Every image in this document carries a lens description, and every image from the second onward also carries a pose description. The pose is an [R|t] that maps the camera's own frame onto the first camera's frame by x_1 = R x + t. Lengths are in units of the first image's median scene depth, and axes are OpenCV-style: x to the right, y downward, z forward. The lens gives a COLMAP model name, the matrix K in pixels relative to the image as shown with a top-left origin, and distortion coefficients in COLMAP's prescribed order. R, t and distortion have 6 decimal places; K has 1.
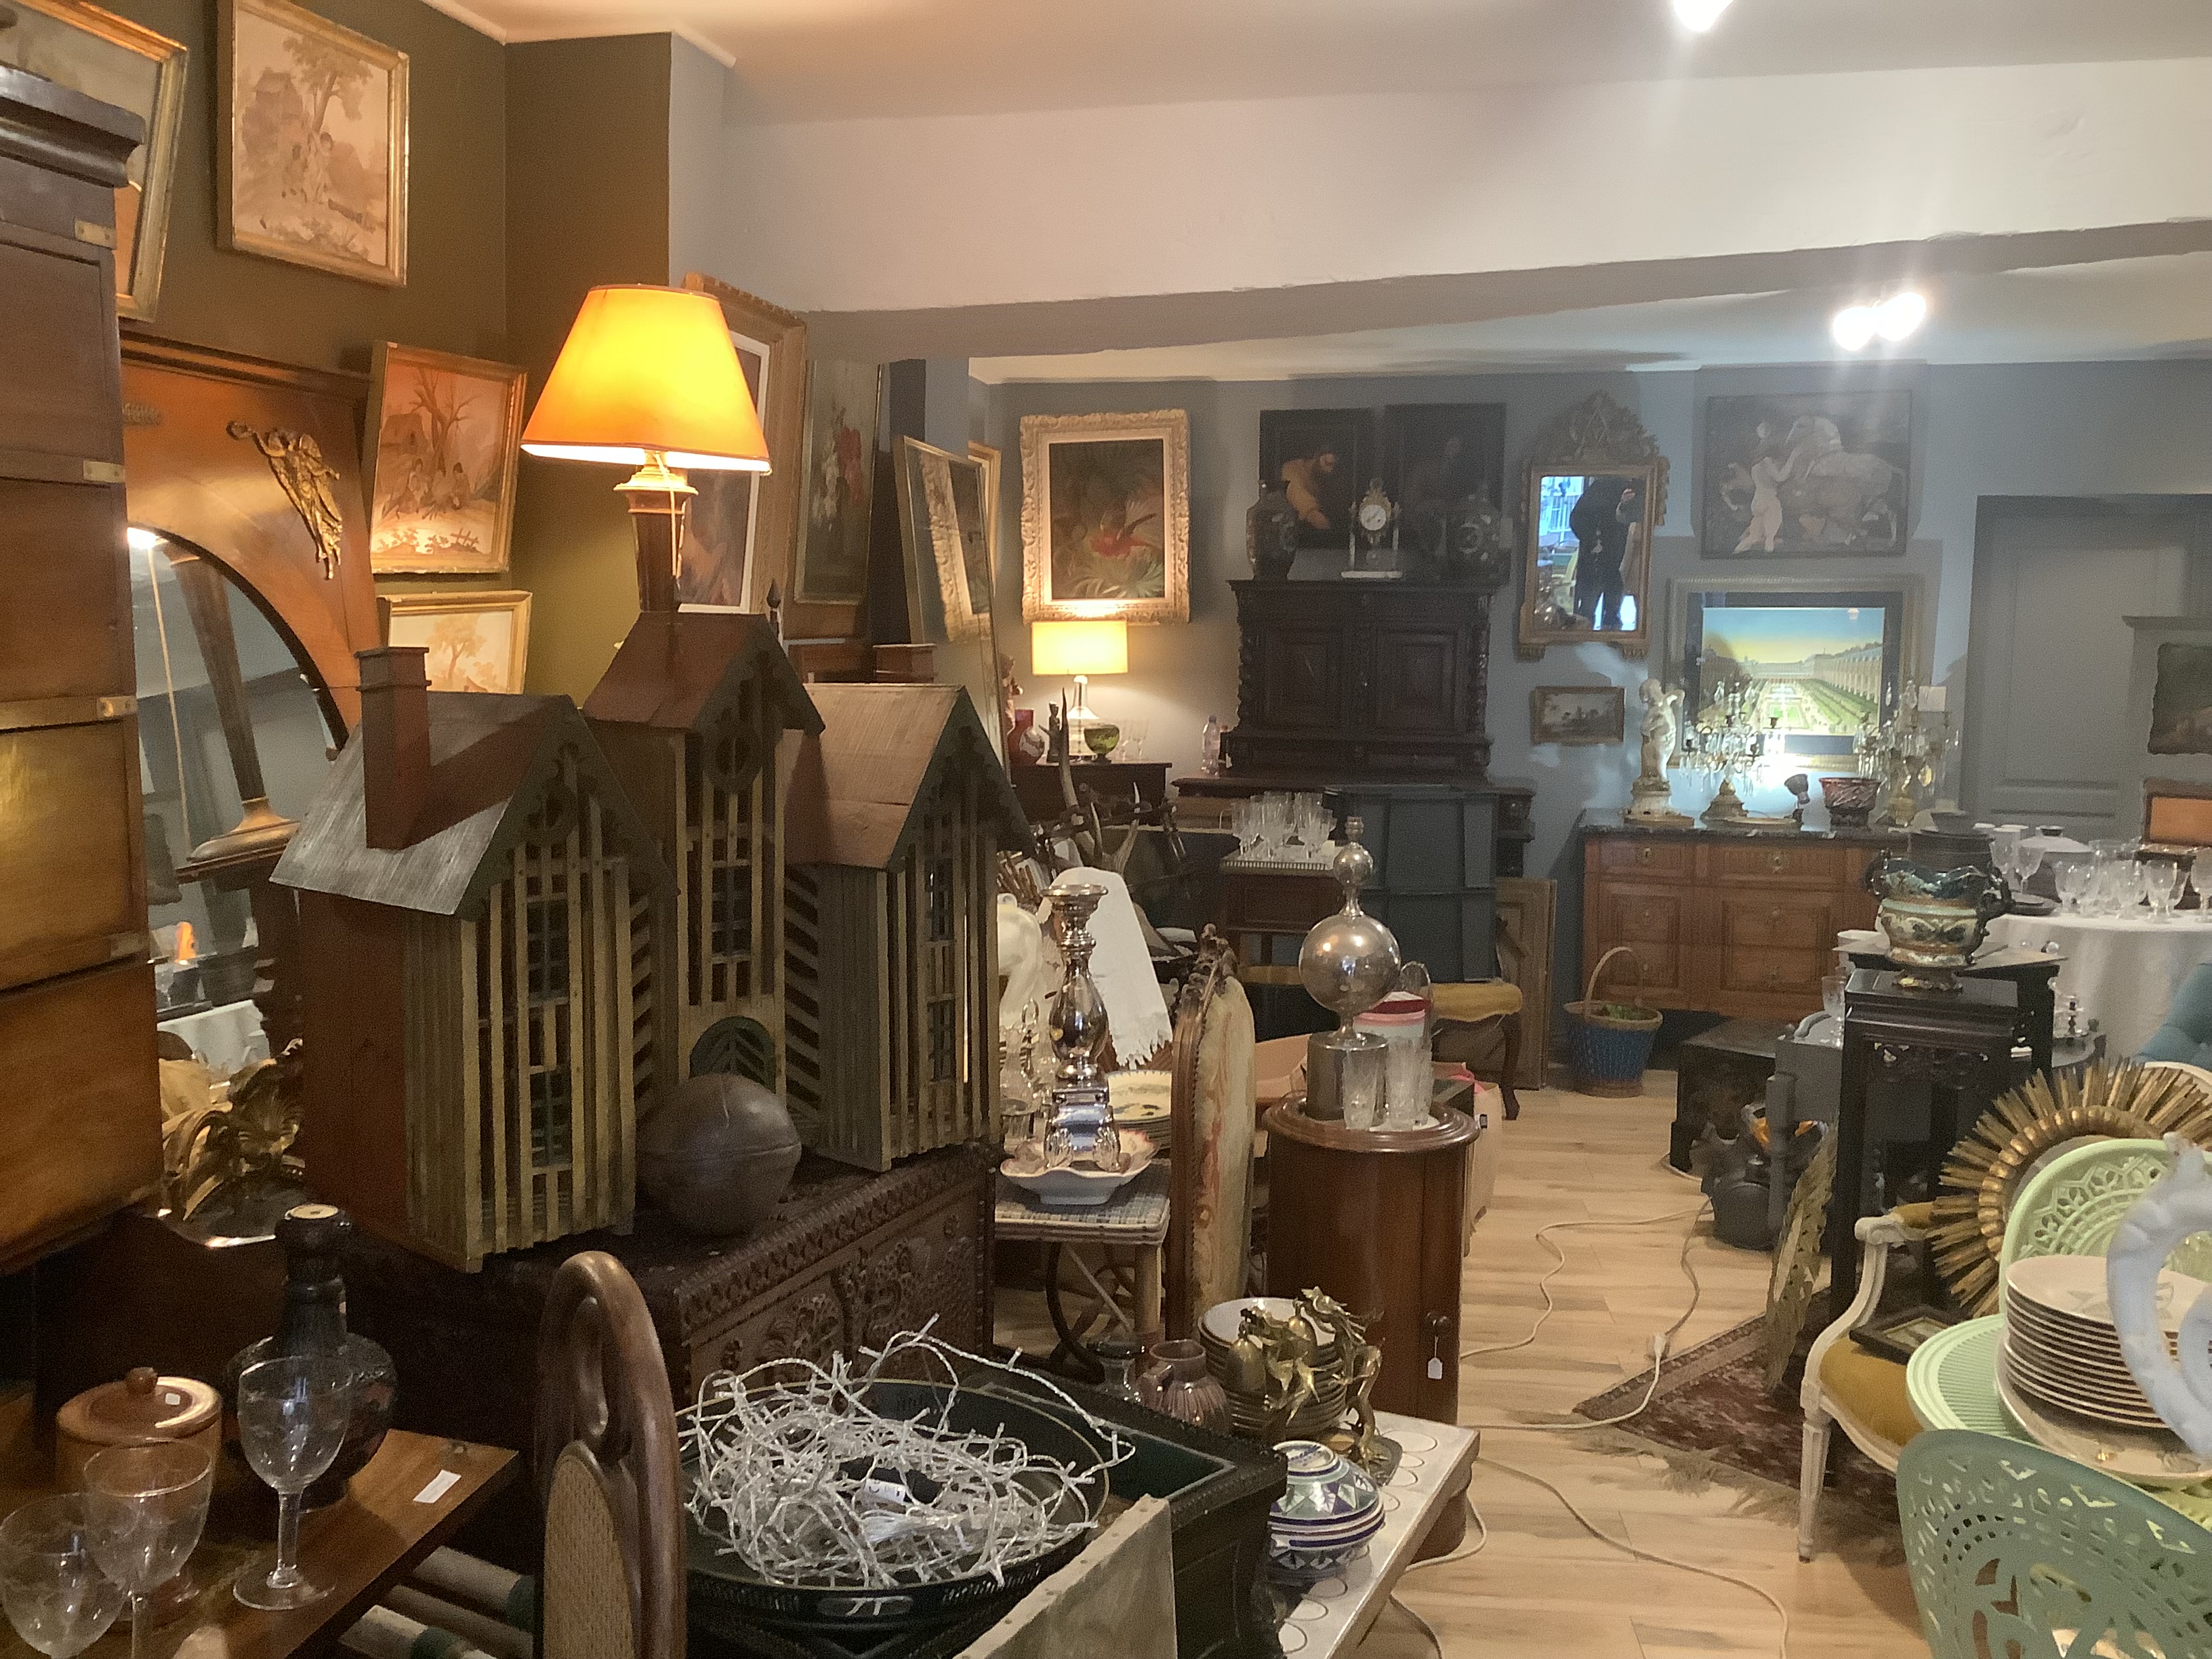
lens RADIAL K [[2010.9, 0, 1106.2], [0, 2010.9, 832.5], [0, 0, 1]] dist [0.002487, 0.000000]
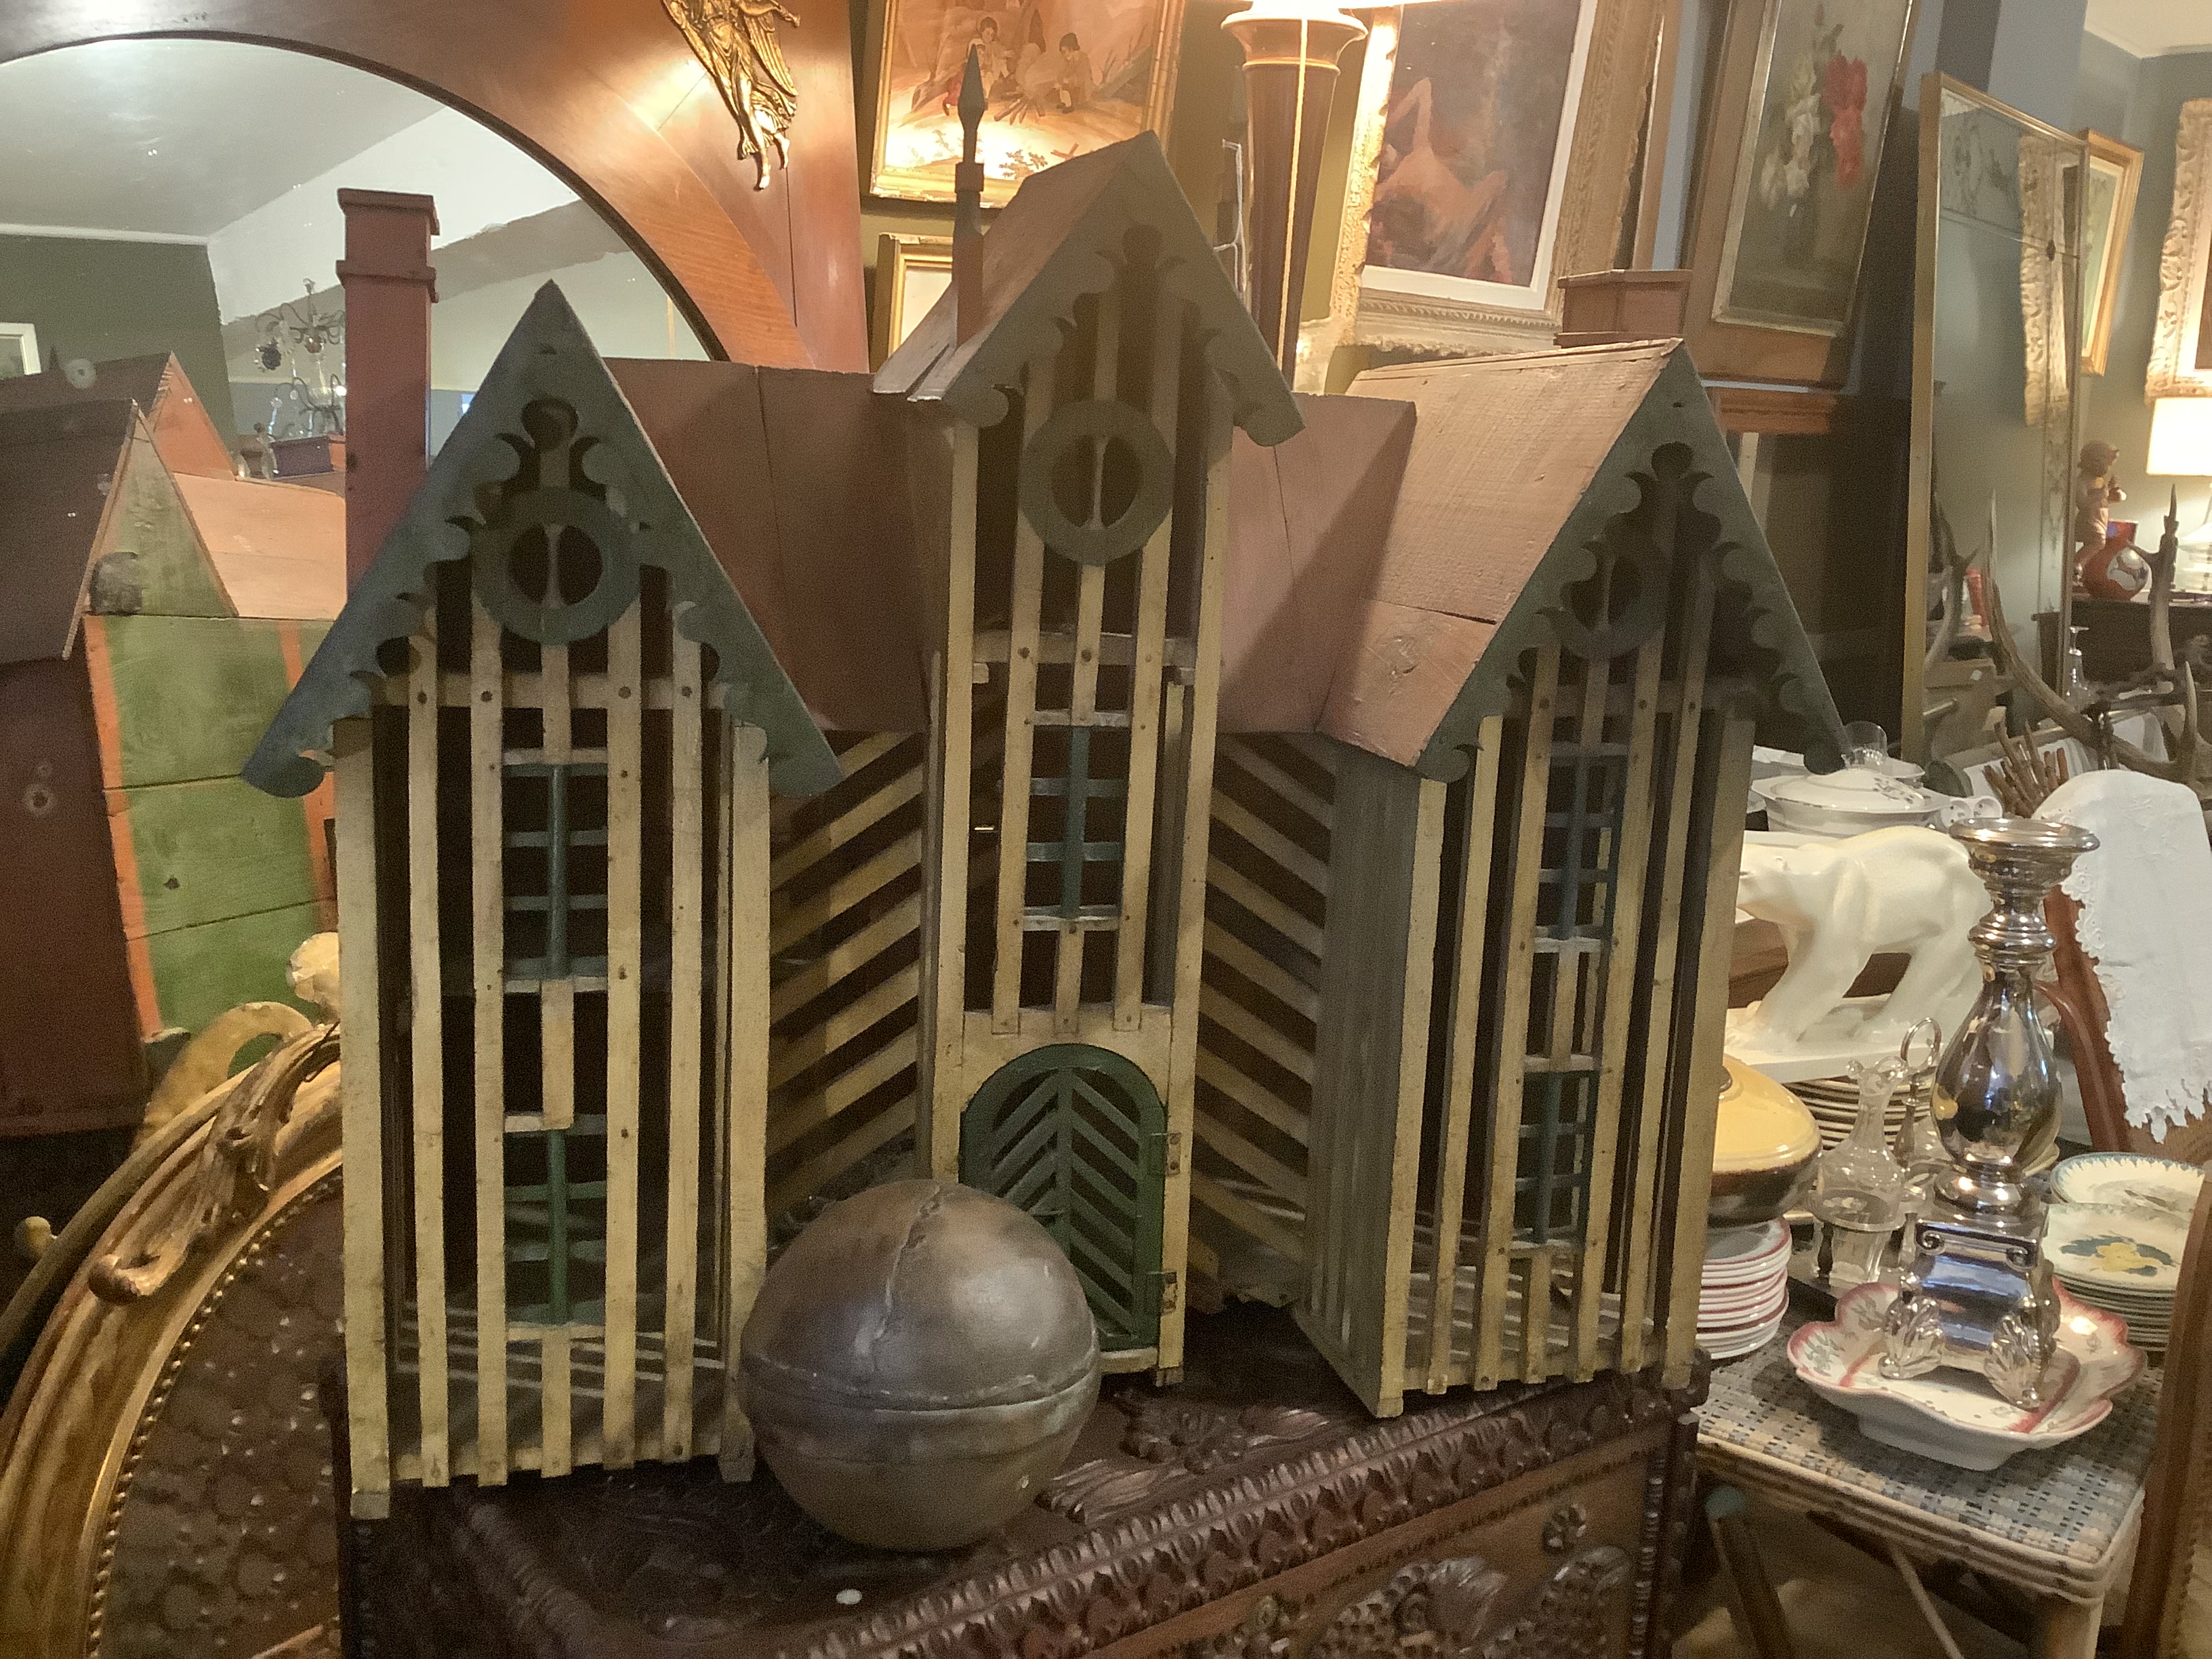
lens RADIAL K [[2010.9, 0, 1104.1], [0, 2010.9, 832.0], [0, 0, 1]] dist [0.002487, 0.000000]
pose [[0.858948, 0.131995, -0.494759, 0.038526], [-0.085881, 0.989654, 0.114928, -0.009843], [0.504810, -0.056227, 0.861397, 0.507420]]
